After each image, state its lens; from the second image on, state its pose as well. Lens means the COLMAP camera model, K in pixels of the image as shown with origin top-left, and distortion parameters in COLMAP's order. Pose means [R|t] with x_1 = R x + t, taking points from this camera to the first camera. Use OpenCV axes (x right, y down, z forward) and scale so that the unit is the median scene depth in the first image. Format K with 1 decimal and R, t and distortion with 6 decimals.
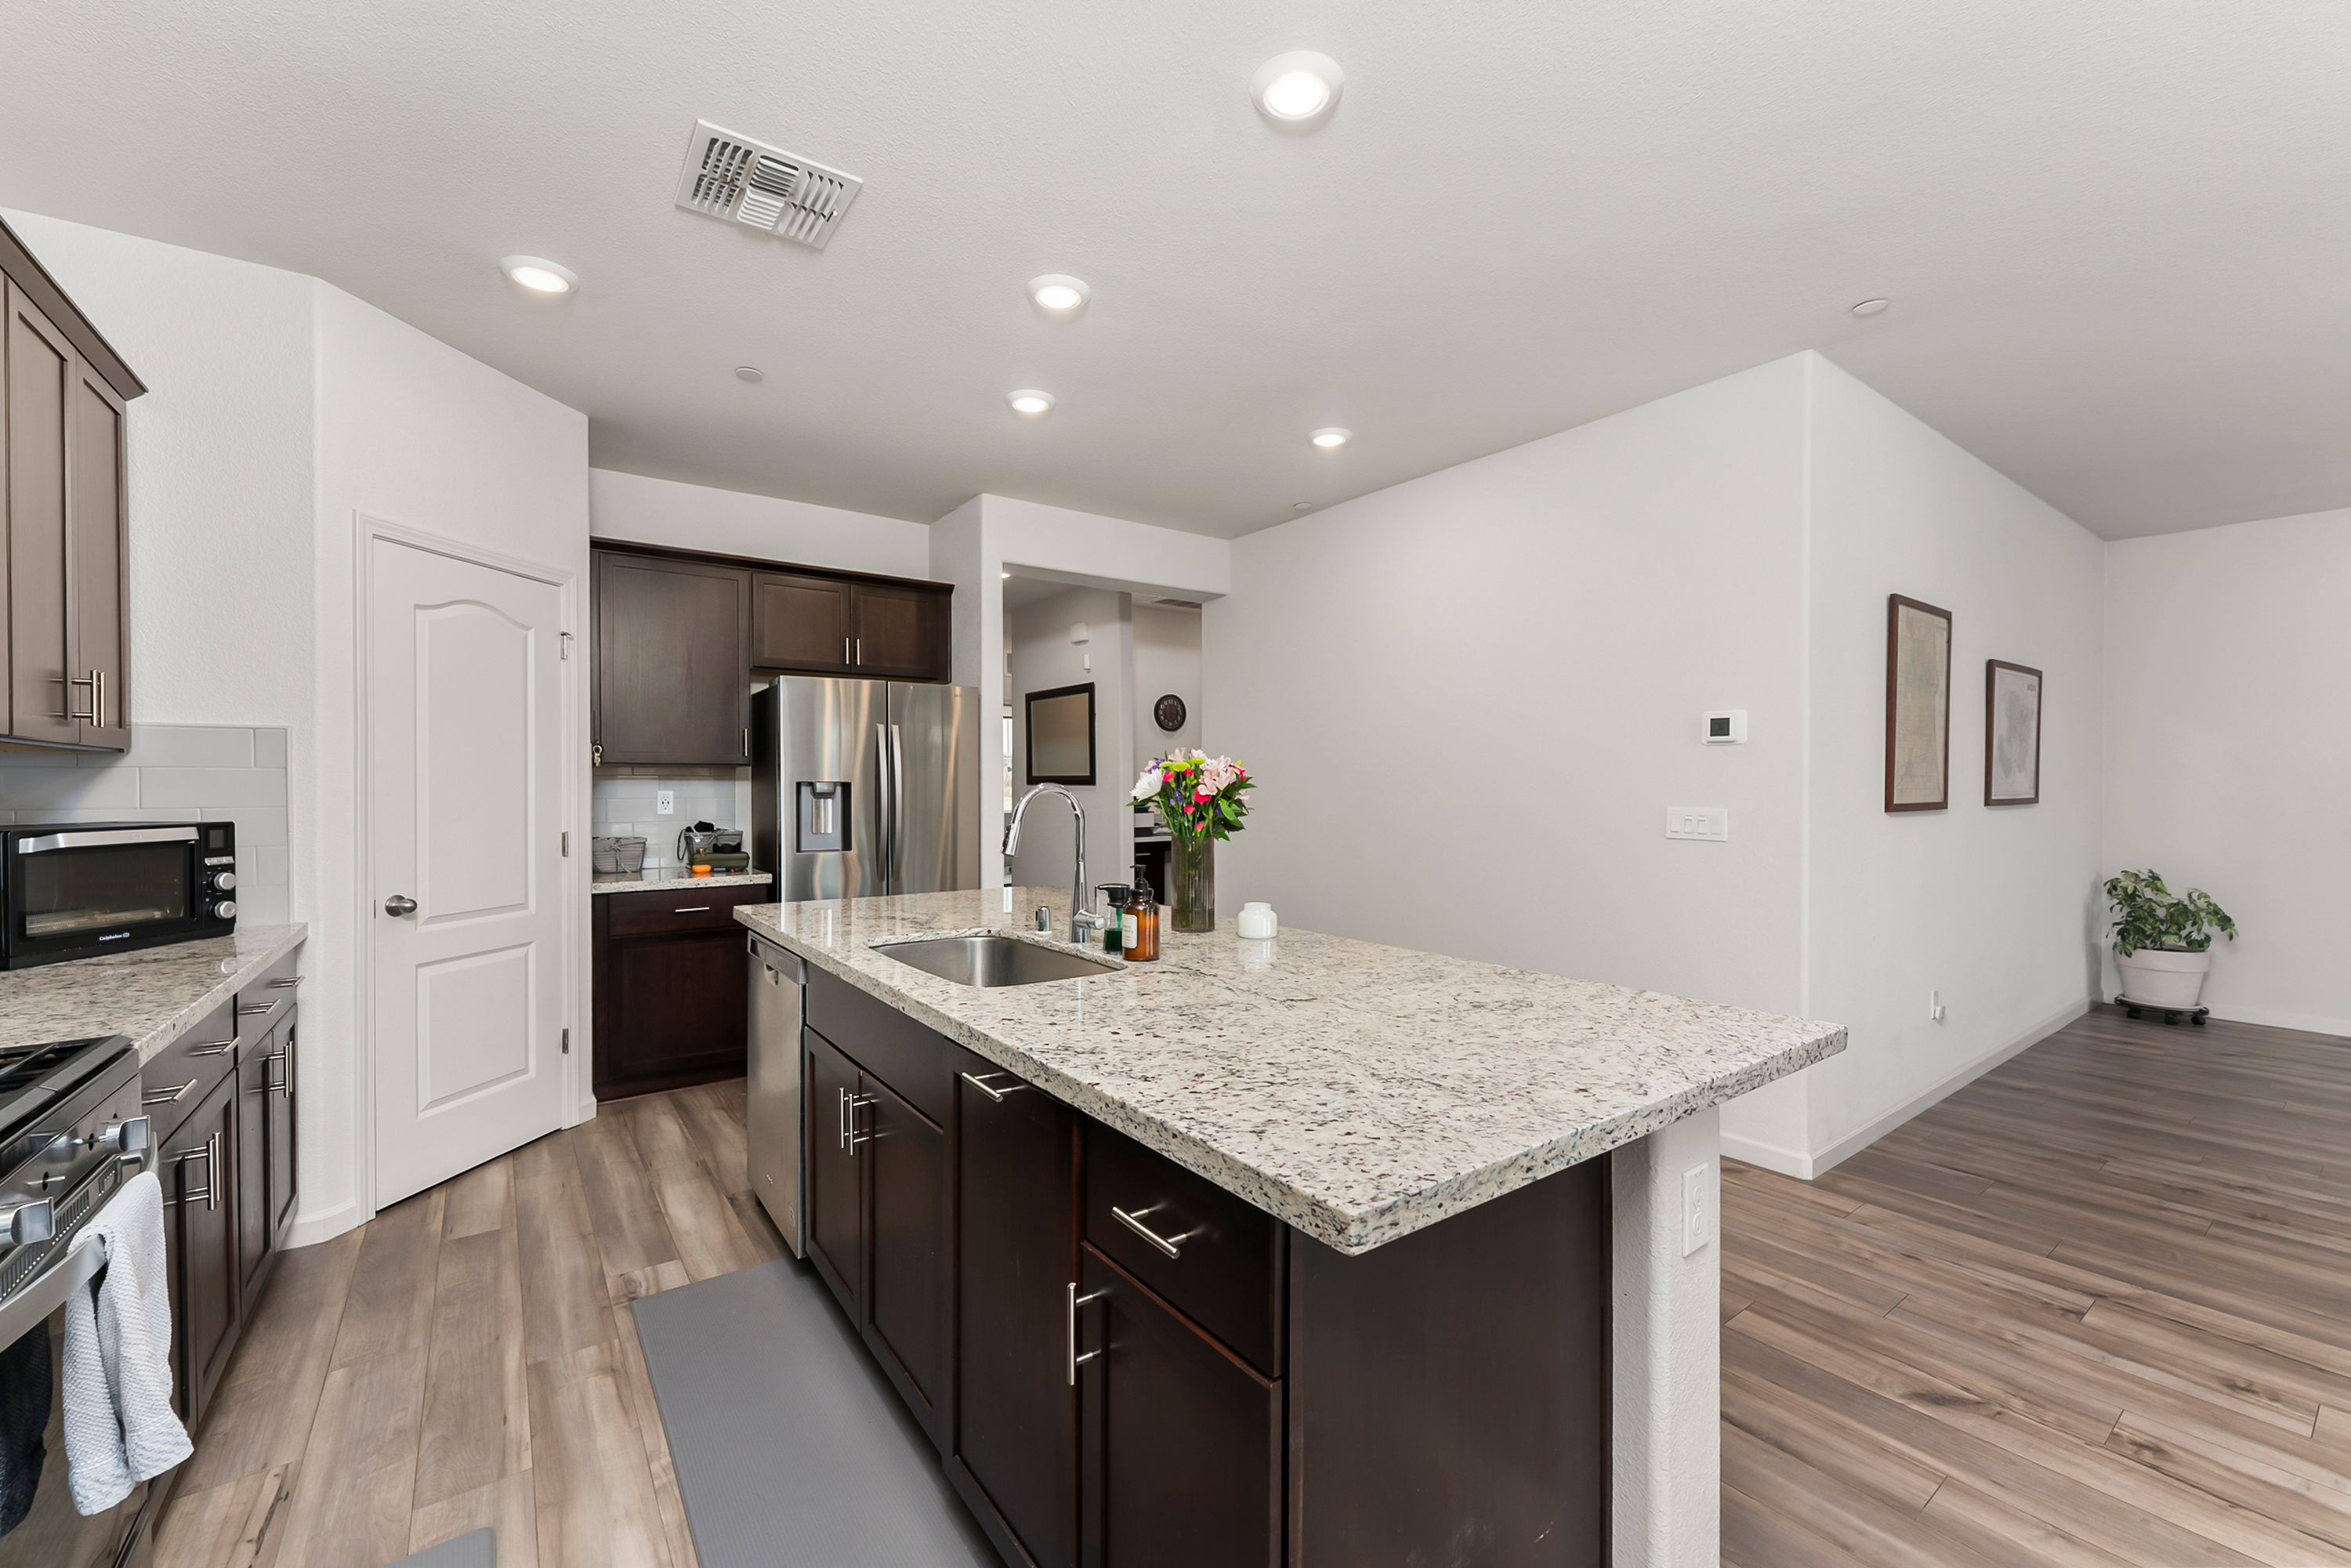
lens RADIAL K [[933.2, 0, 1162.8], [0, 933.2, 796.2], [0, 0, 1]] dist [0.000663, -0.000251]
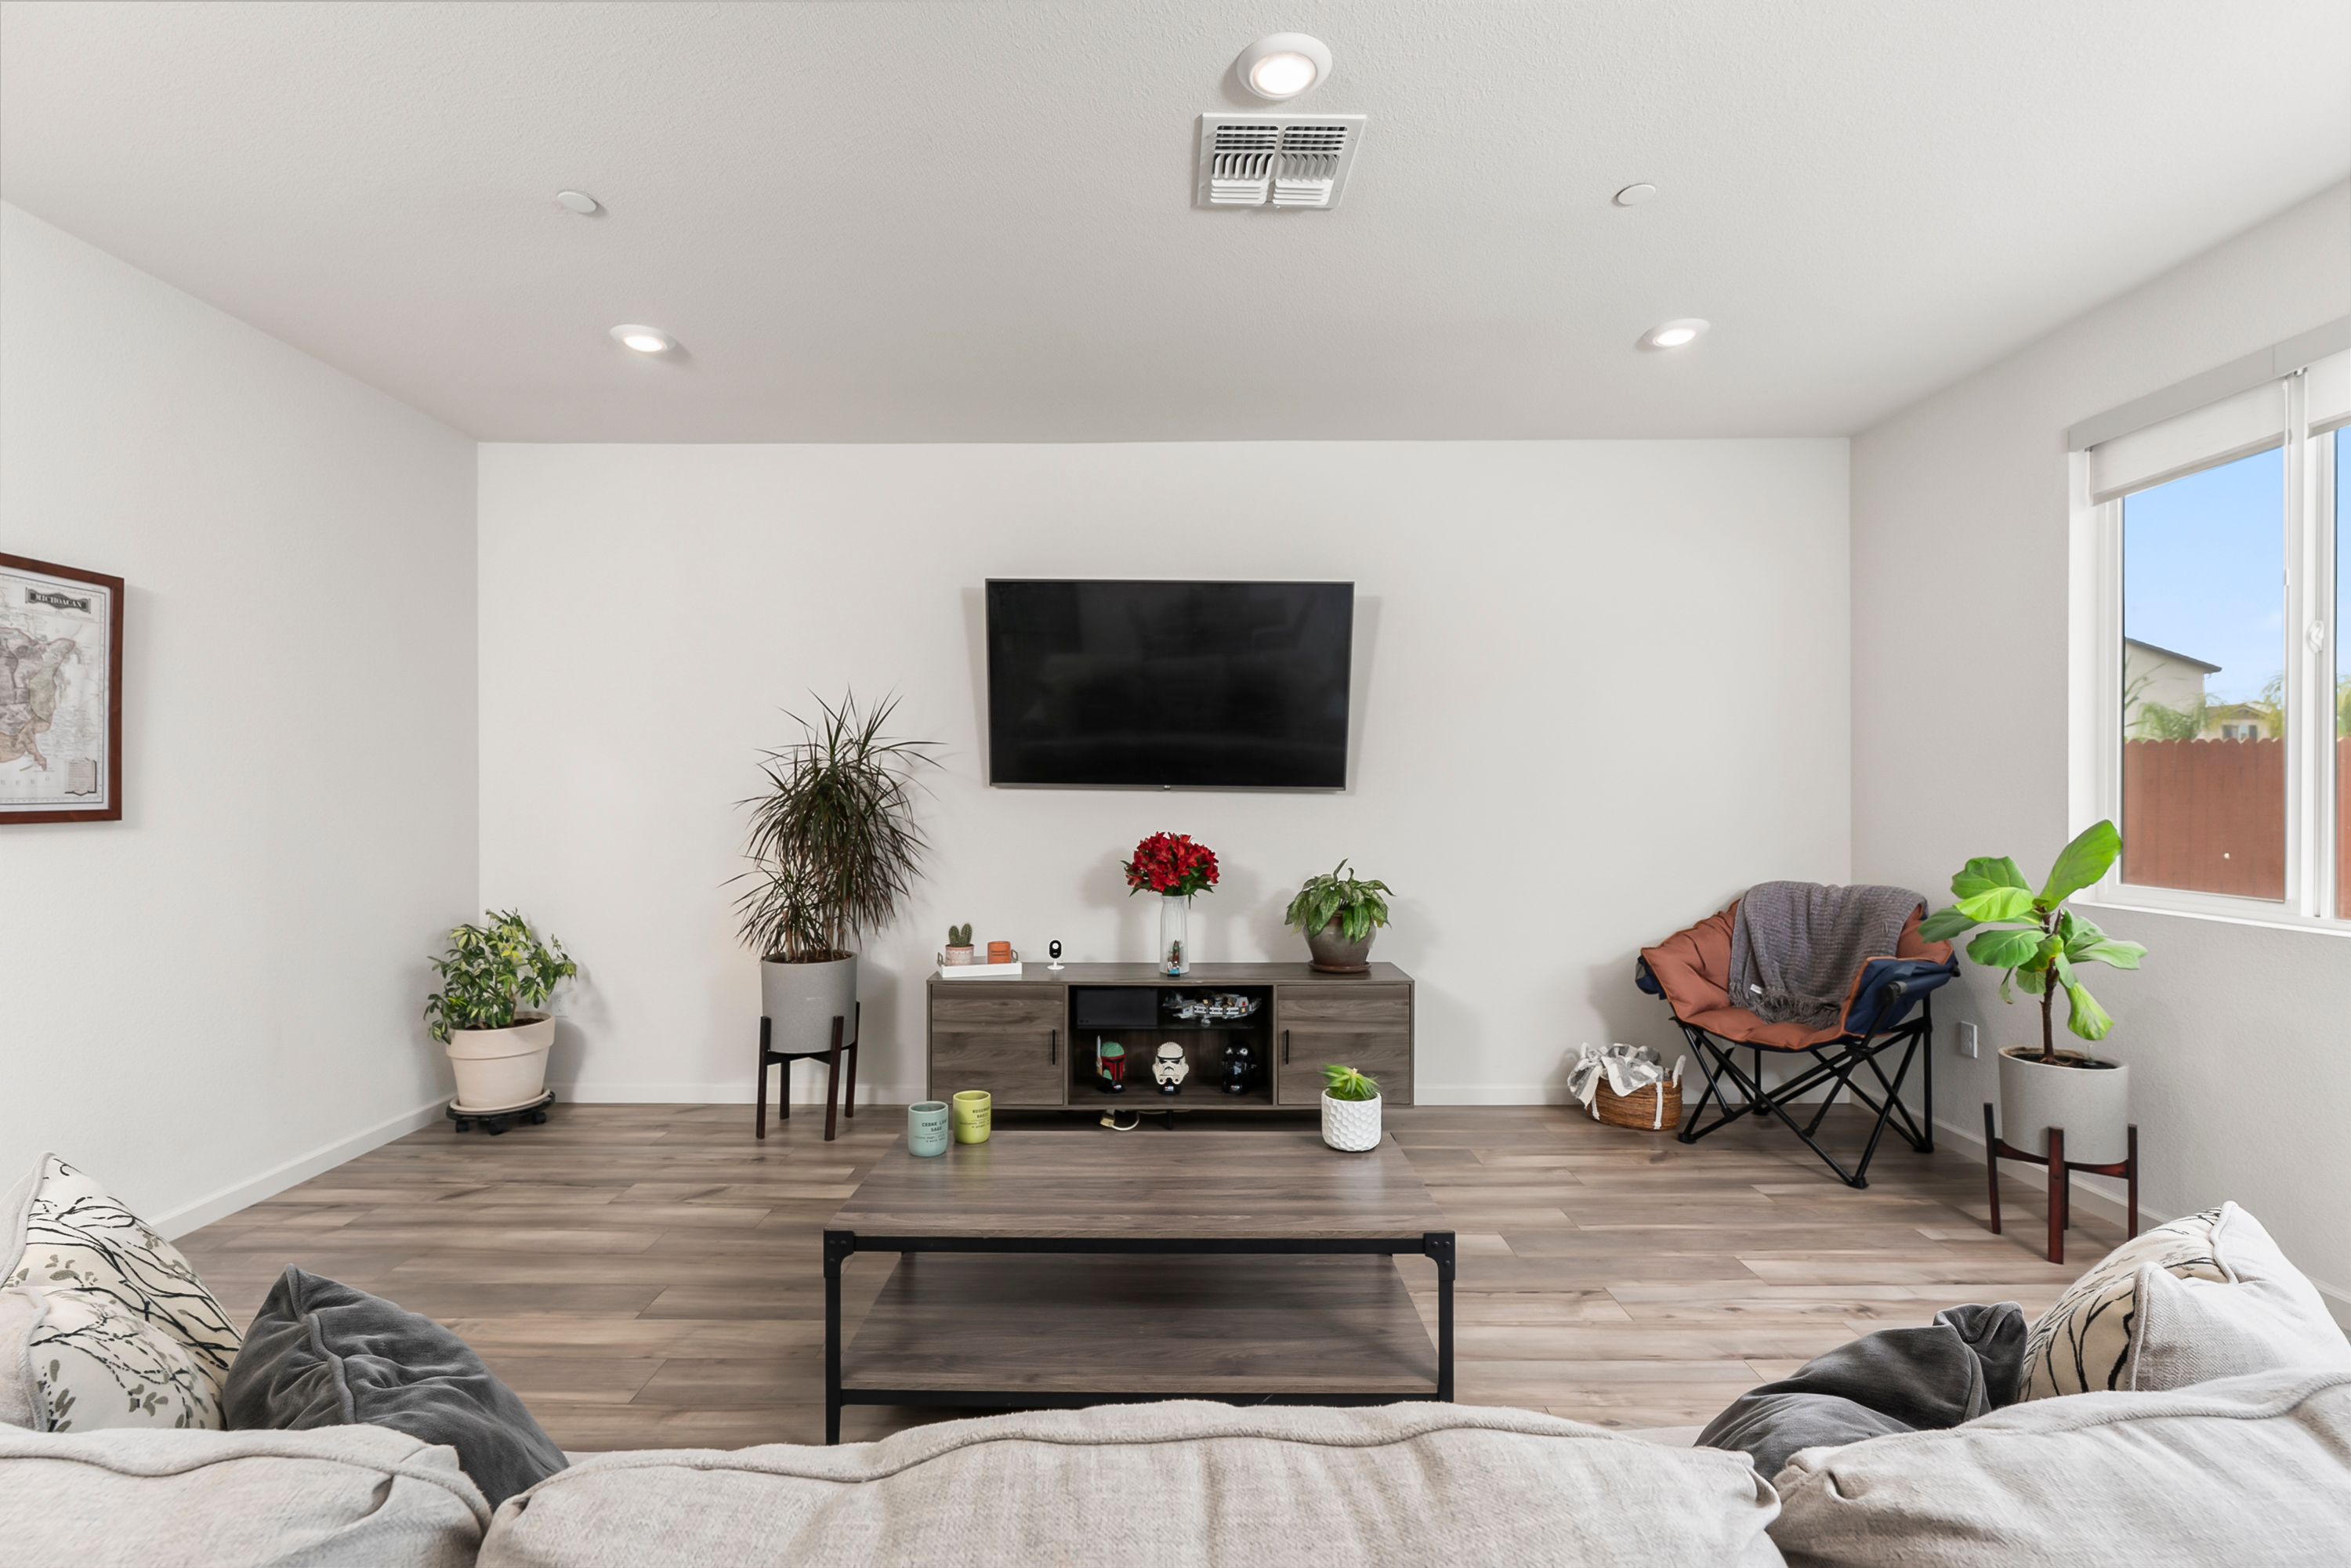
lens RADIAL K [[1079.9, 0, 1162.4], [0, 1079.9, 786.2], [0, 0, 1]] dist [0.000472, -0.000043]
pose [[0.581348, 0.003667, 0.813646, 1.246348], [0.010817, 0.999867, -0.012235, 0.003372], [-0.813583, 0.015914, 0.581231, 0.229543]]
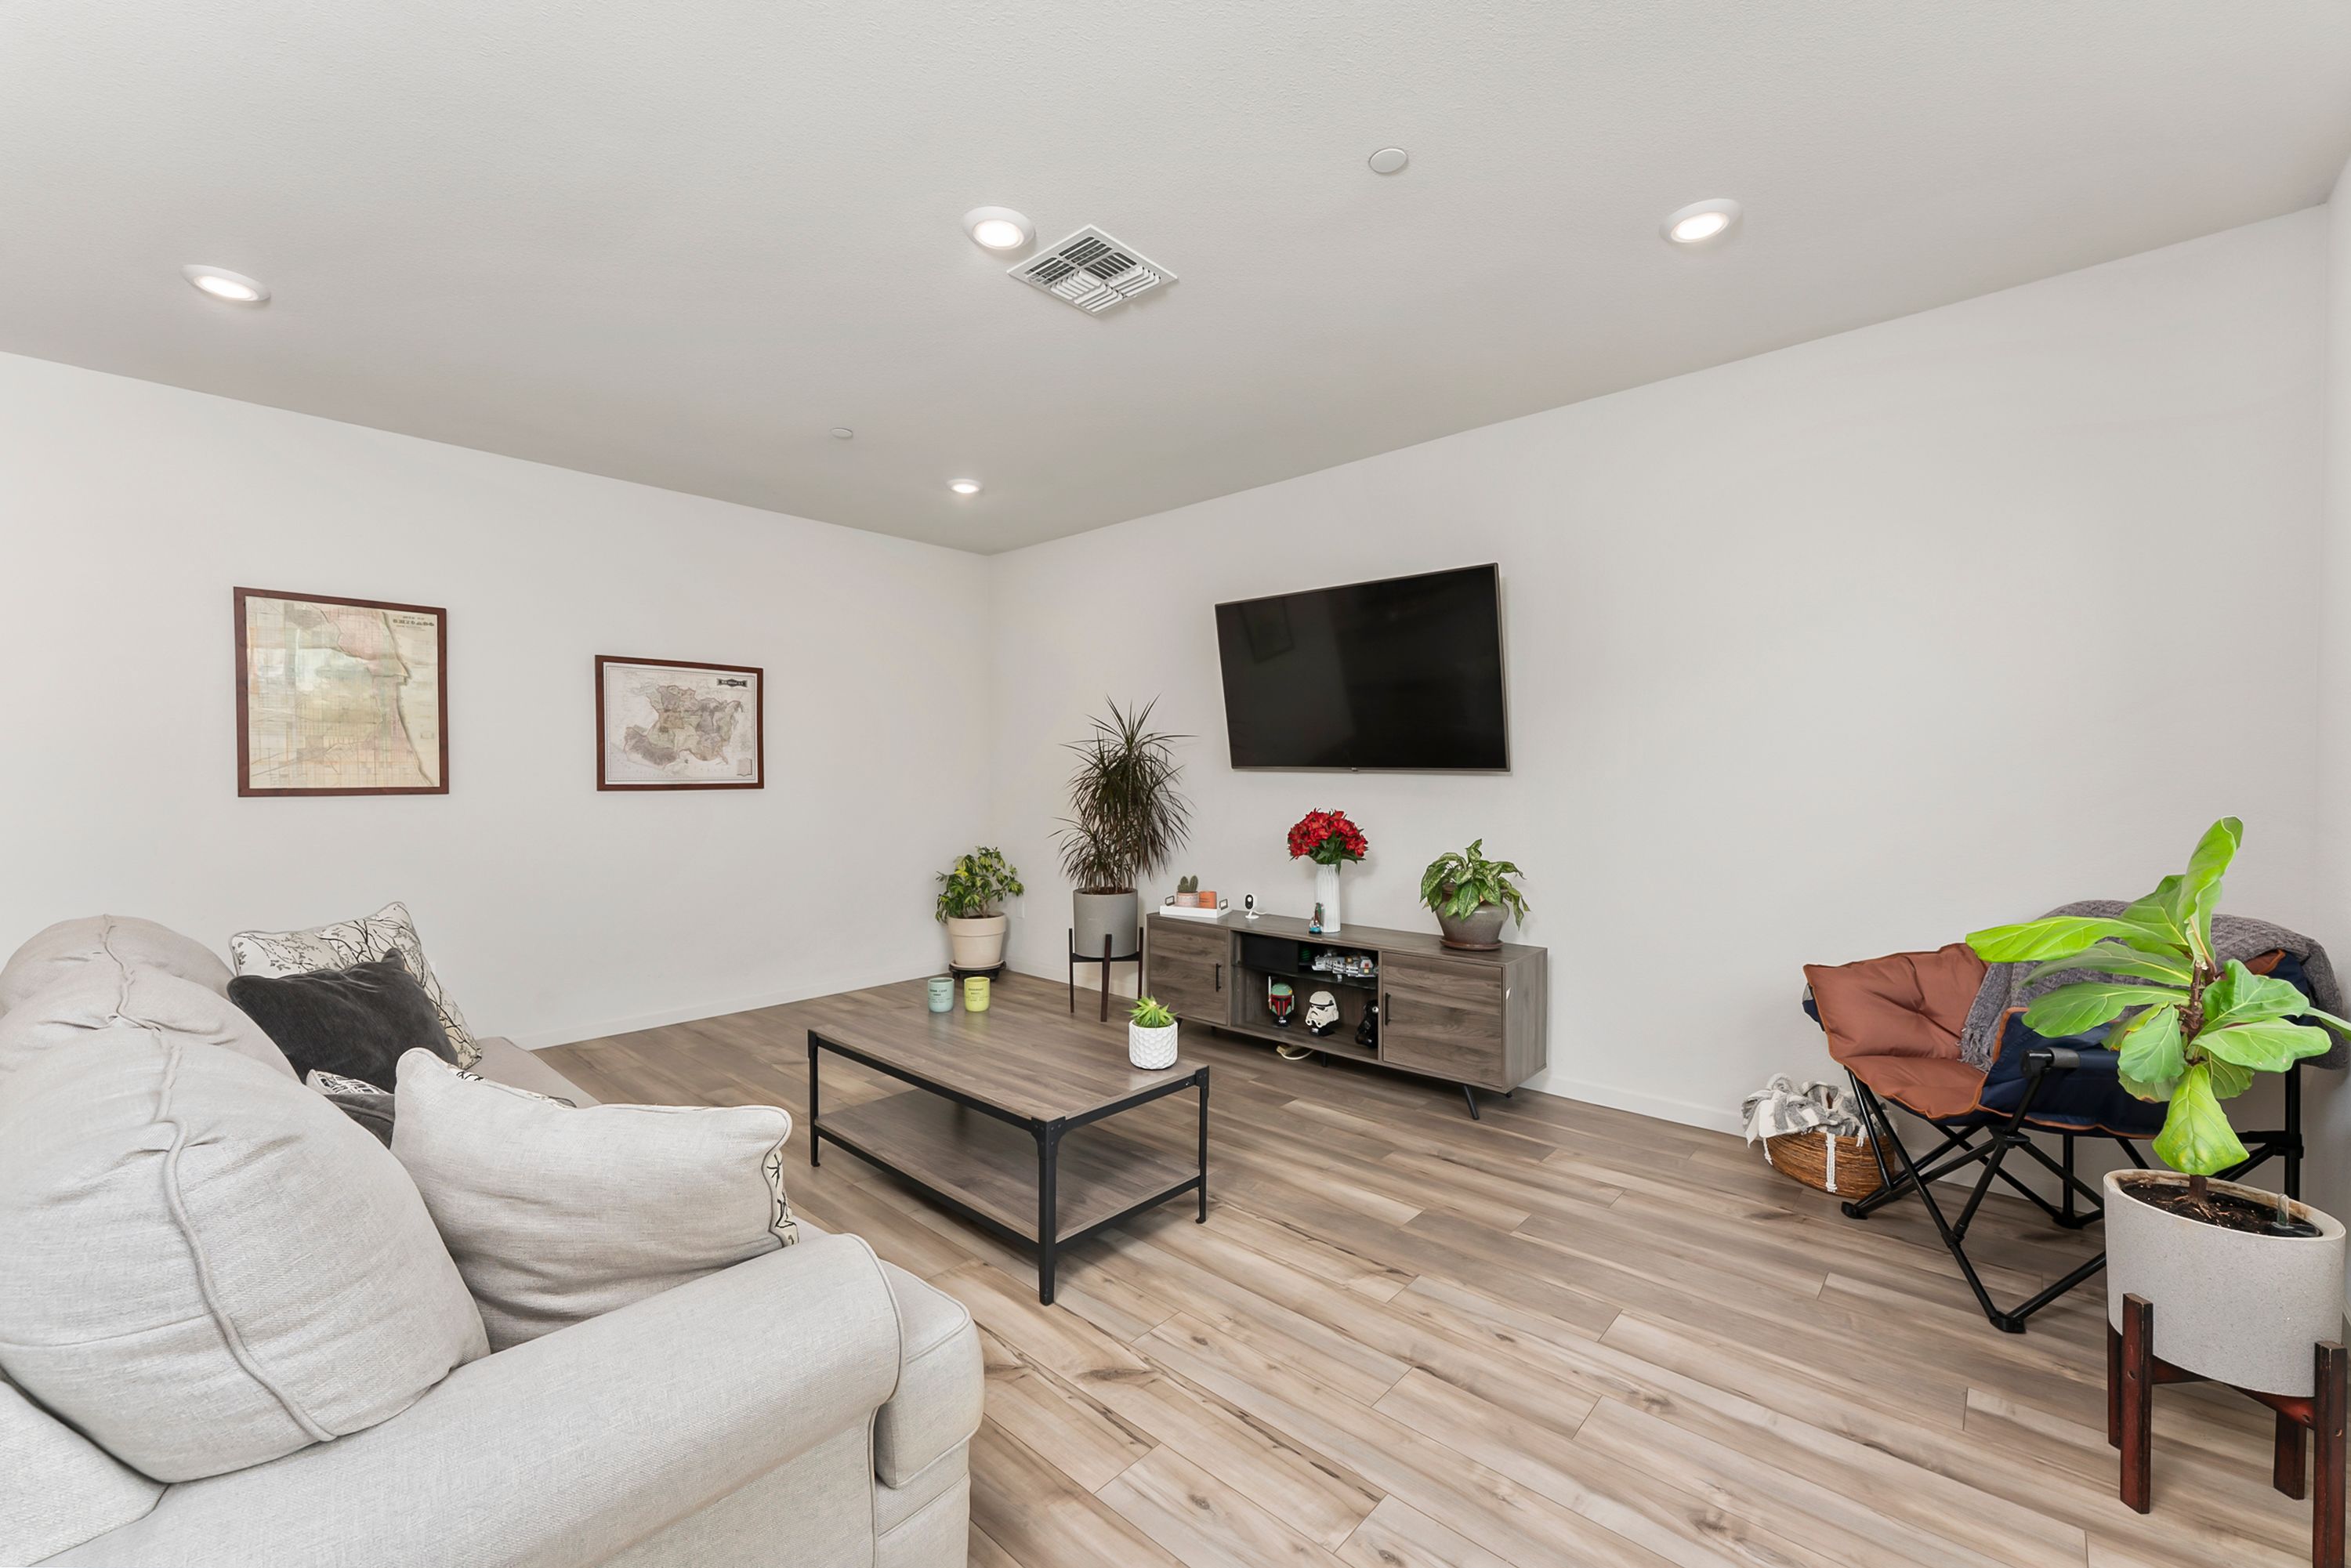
lens RADIAL K [[953.0, 0, 1159.5], [0, 953.0, 780.3], [0, 0, 1]] dist [0.007589, -0.000100]
pose [[0.979671, -0.002668, 0.200593, 1.871925], [0.004251, 0.999963, -0.007462, 0.013968], [-0.200566, 0.008163, 0.979646, -0.305733]]
